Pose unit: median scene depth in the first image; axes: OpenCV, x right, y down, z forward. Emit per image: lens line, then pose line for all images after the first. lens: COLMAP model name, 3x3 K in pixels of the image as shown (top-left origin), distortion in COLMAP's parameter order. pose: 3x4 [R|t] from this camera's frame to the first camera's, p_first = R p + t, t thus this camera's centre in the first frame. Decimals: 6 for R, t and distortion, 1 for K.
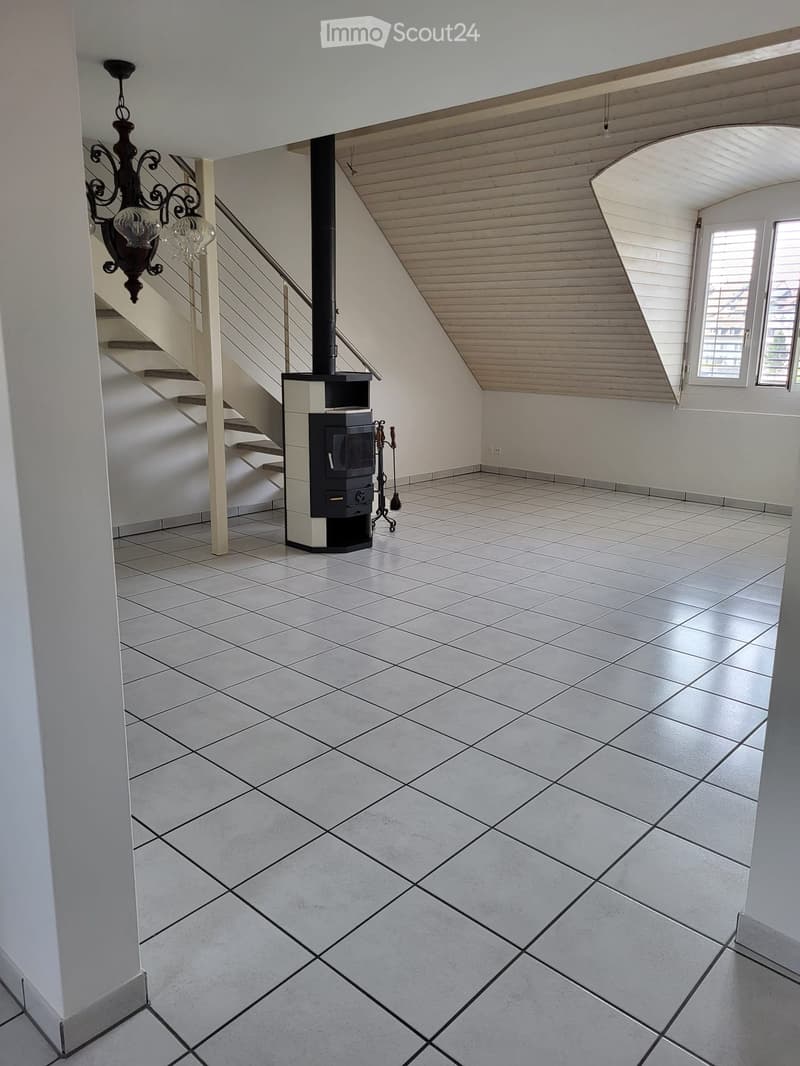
lens RADIAL K [[810.2, 0, 405.7], [0, 810.2, 523.7], [0, 0, 1]] dist [0.021917, -0.009421]
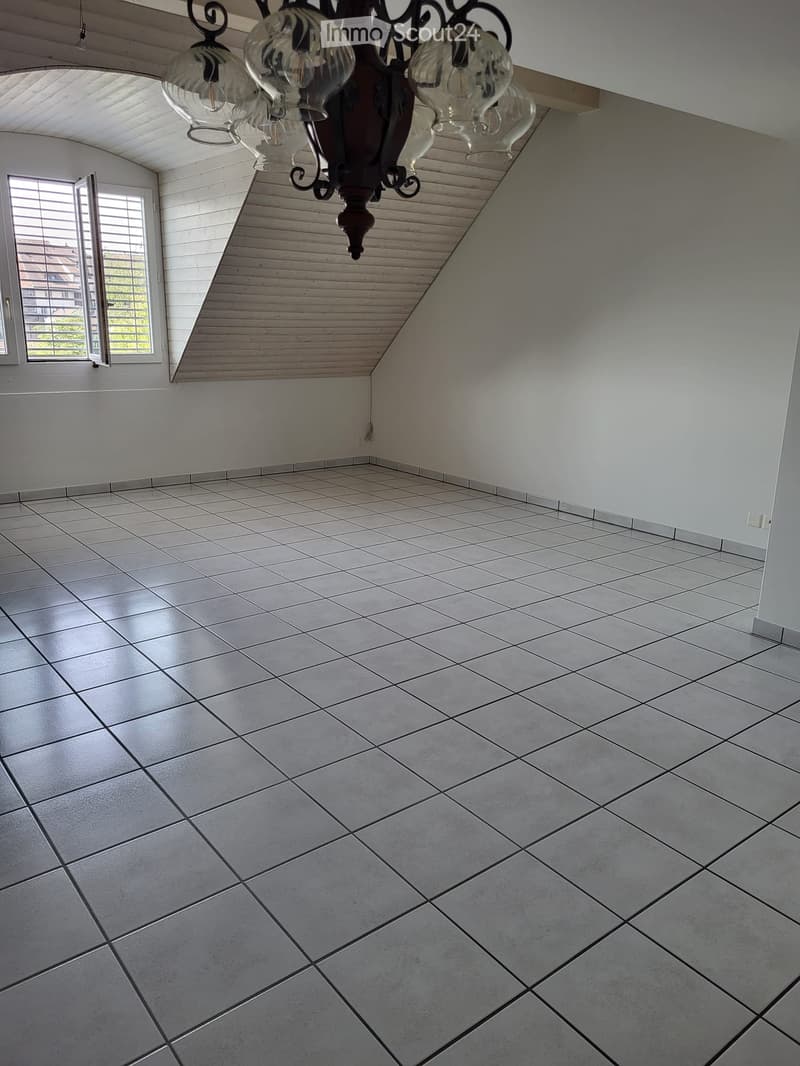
lens RADIAL K [[810.2, 0, 403.9], [0, 810.2, 532.5], [0, 0, 1]] dist [0.021917, -0.009421]
pose [[0.149623, -0.261486, 0.953540, -0.513787], [0.205436, 0.951571, 0.228710, -0.139657], [-0.967165, 0.161671, 0.196096, 0.570238]]
